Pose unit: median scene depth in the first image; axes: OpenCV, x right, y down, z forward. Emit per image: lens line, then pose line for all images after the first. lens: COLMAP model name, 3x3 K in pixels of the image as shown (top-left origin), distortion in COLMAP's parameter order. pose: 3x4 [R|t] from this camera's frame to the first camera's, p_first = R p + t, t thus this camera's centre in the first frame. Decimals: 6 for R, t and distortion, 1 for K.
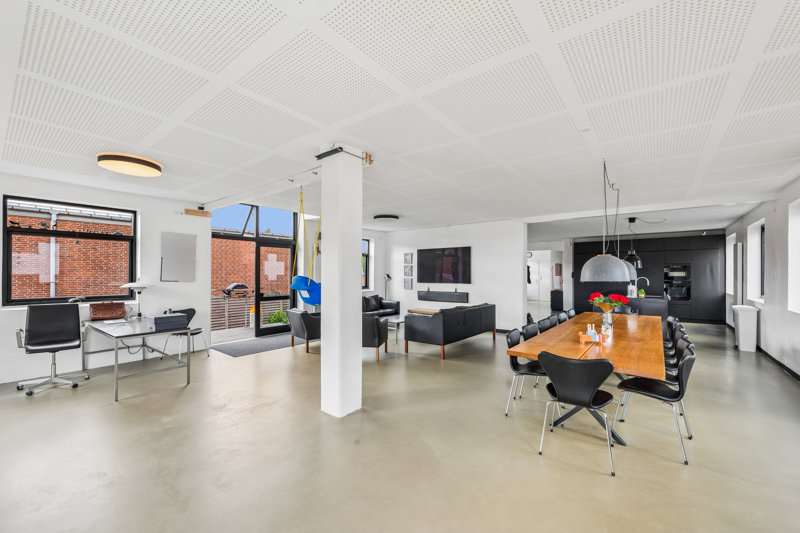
lens RADIAL K [[331.3, 0, 400.0], [0, 331.3, 266.5], [0, 0, 1]] dist [0.014191, -0.000197]
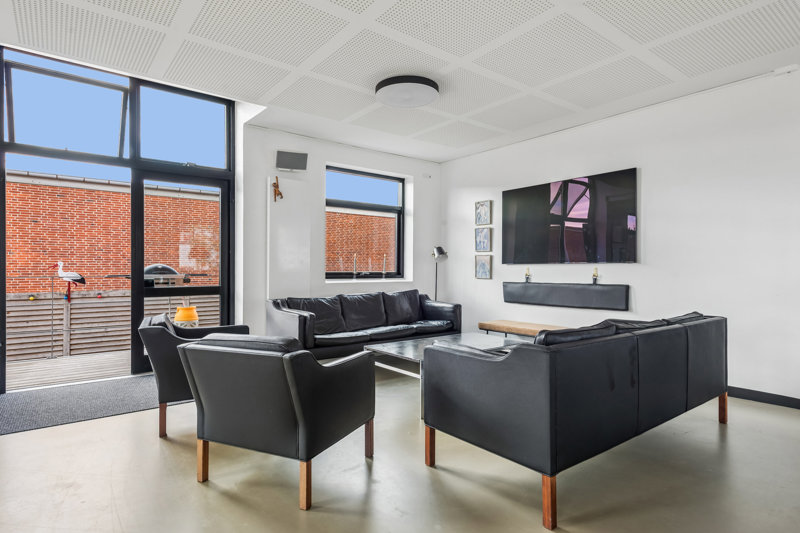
lens RADIAL K [[442.0, 0, 400.0], [0, 442.0, 266.5], [0, 0, 1]] dist [0.023054, 0.000151]
pose [[0.973438, -0.000375, -0.228950, 0.056008], [0.003718, 0.999893, 0.014171, 0.044050], [0.228920, -0.014646, 0.973335, 0.386687]]
